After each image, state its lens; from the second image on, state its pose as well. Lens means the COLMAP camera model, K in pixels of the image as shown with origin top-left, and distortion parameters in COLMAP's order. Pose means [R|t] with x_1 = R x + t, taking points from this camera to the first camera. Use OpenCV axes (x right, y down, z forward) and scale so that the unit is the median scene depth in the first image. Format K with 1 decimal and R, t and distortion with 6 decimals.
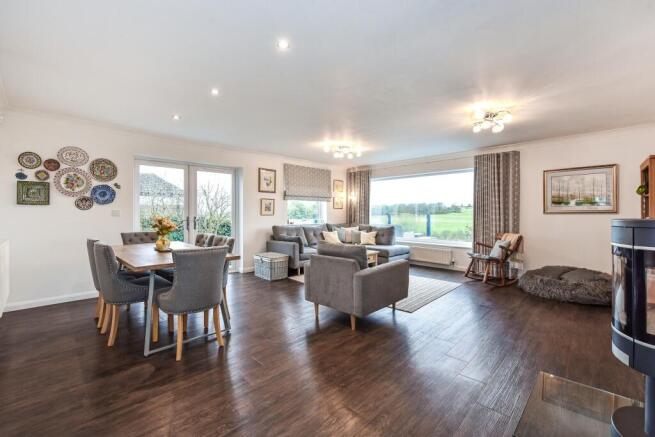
lens RADIAL K [[280.2, 0, 327.2], [0, 280.2, 214.1], [0, 0, 1]] dist [-0.009916, -0.000112]
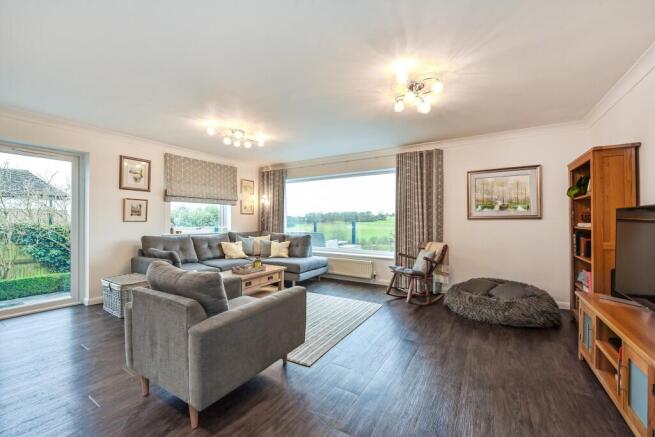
lens RADIAL K [[266.1, 0, 327.5], [0, 266.1, 218.5], [0, 0, 1]] dist [0.000588, 0.000267]
pose [[0.973983, 0.002690, 0.226604, 0.127356], [0.000343, 0.999911, -0.013342, 0.005807], [-0.226620, 0.013073, 0.973896, 0.237331]]
